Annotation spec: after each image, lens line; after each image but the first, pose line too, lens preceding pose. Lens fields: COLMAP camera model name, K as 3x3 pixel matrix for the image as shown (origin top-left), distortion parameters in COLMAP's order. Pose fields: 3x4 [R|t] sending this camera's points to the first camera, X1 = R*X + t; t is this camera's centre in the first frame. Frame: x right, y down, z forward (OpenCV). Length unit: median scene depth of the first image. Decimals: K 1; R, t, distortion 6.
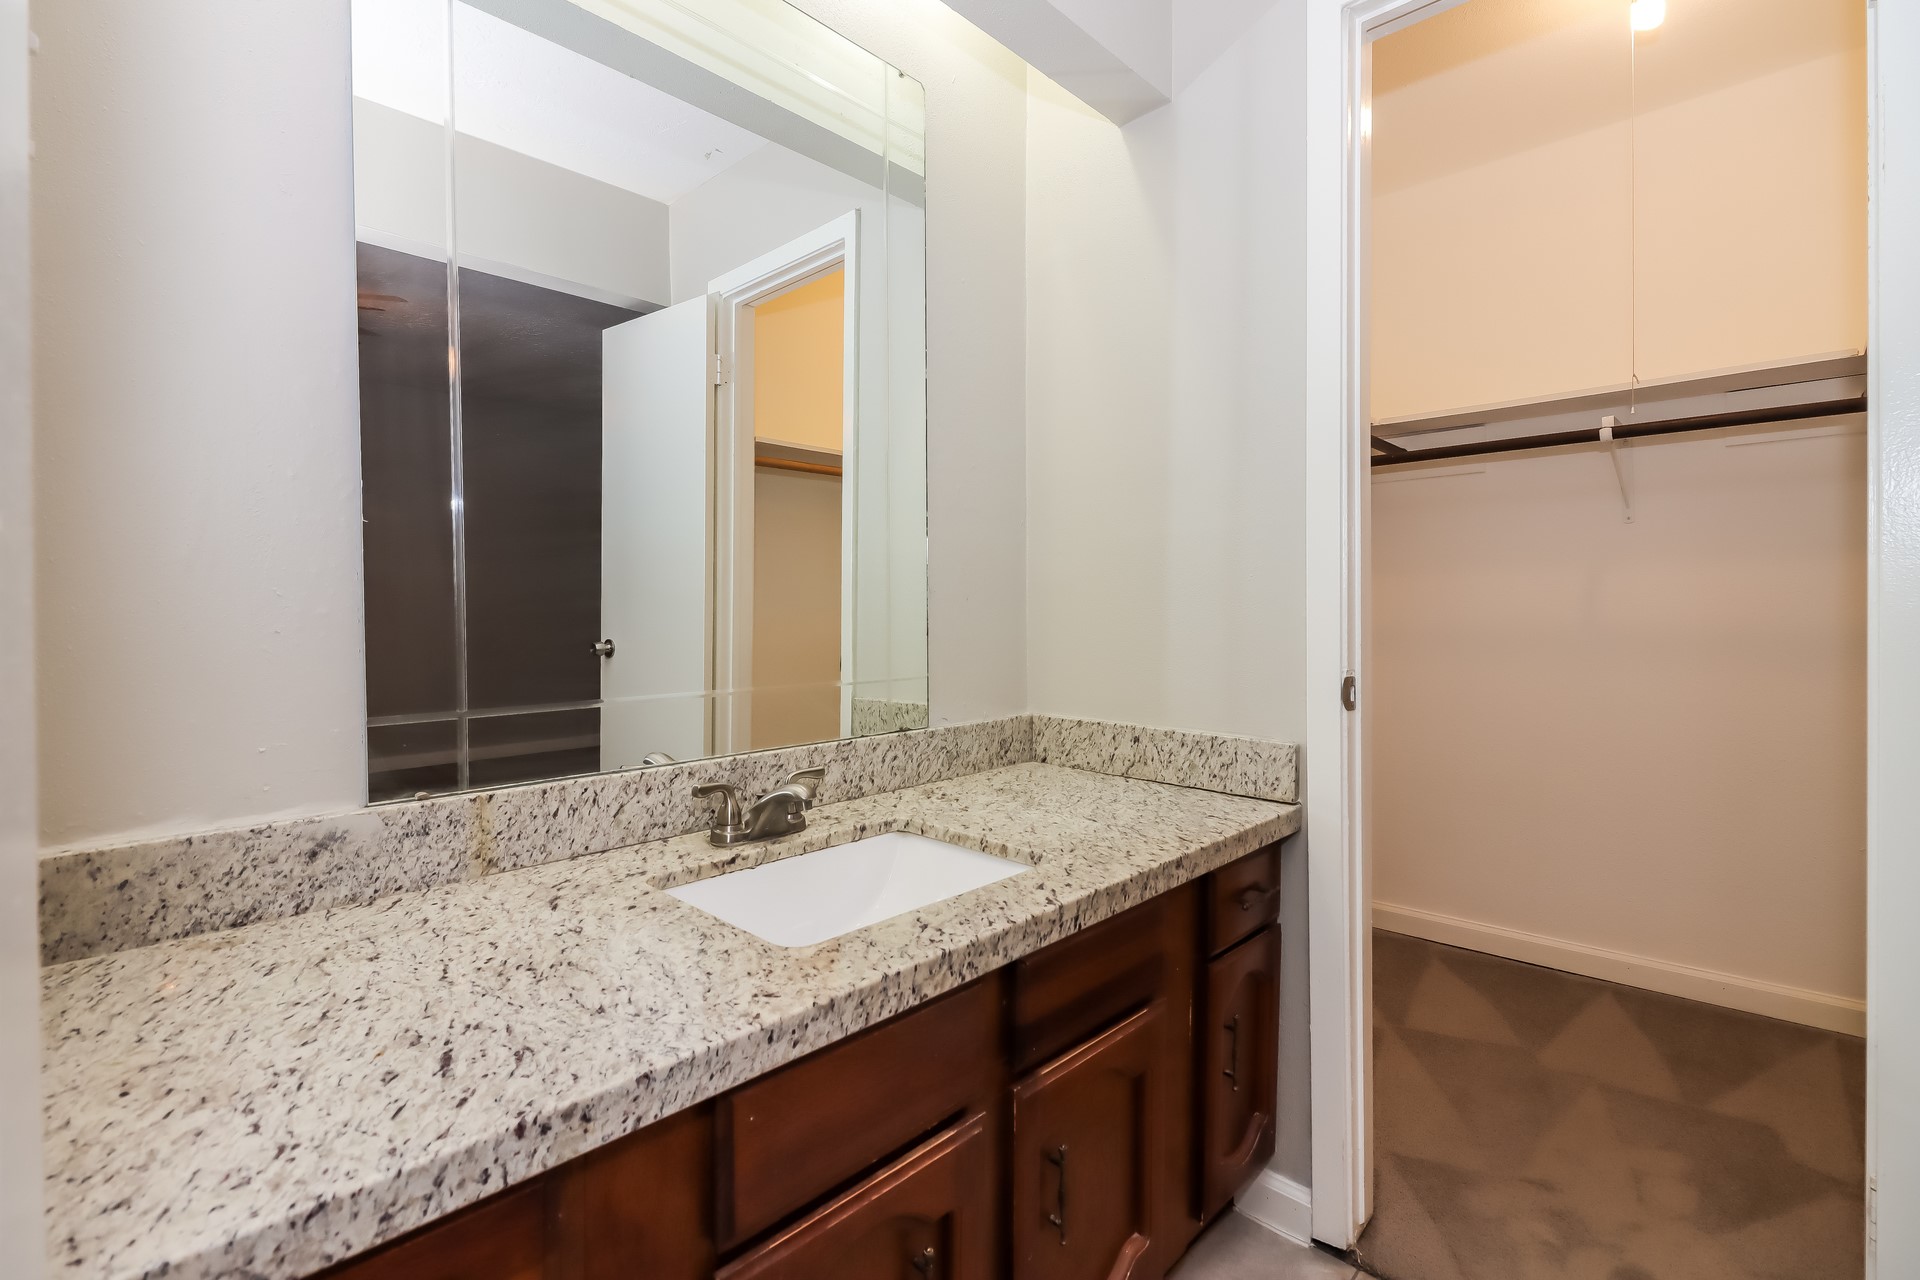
lens RADIAL K [[879.3, 0, 968.6], [0, 879.3, 634.3], [0, 0, 1]] dist [0.018791, -0.002437]
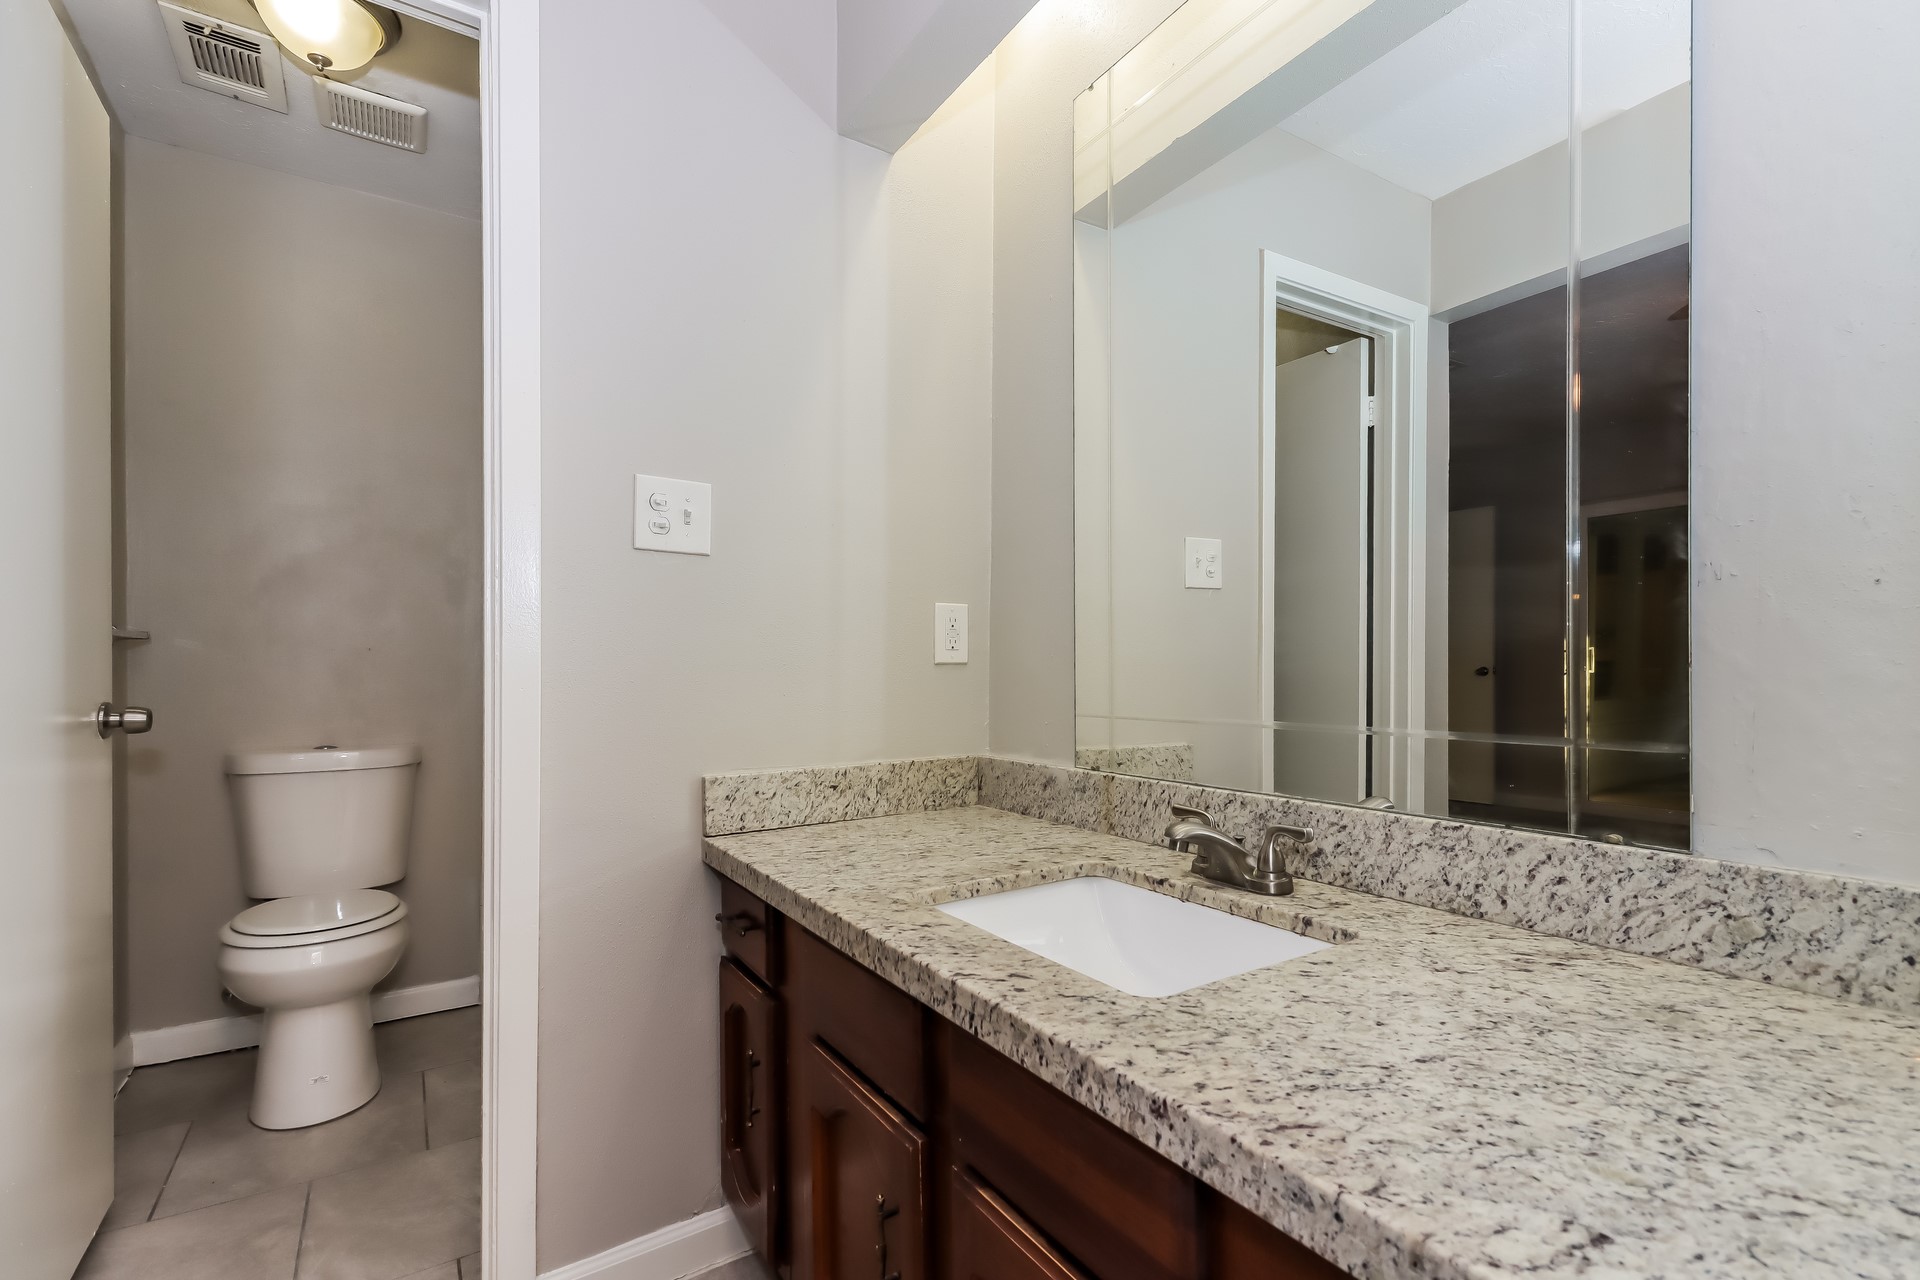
lens RADIAL K [[879.3, 0, 971.0], [0, 879.3, 651.2], [0, 0, 1]] dist [0.018791, -0.002437]
pose [[-0.249107, -0.014754, -0.968364, 0.845558], [-0.016916, 0.999798, -0.010881, 0.005943], [0.968328, 0.013671, -0.249306, 1.133986]]
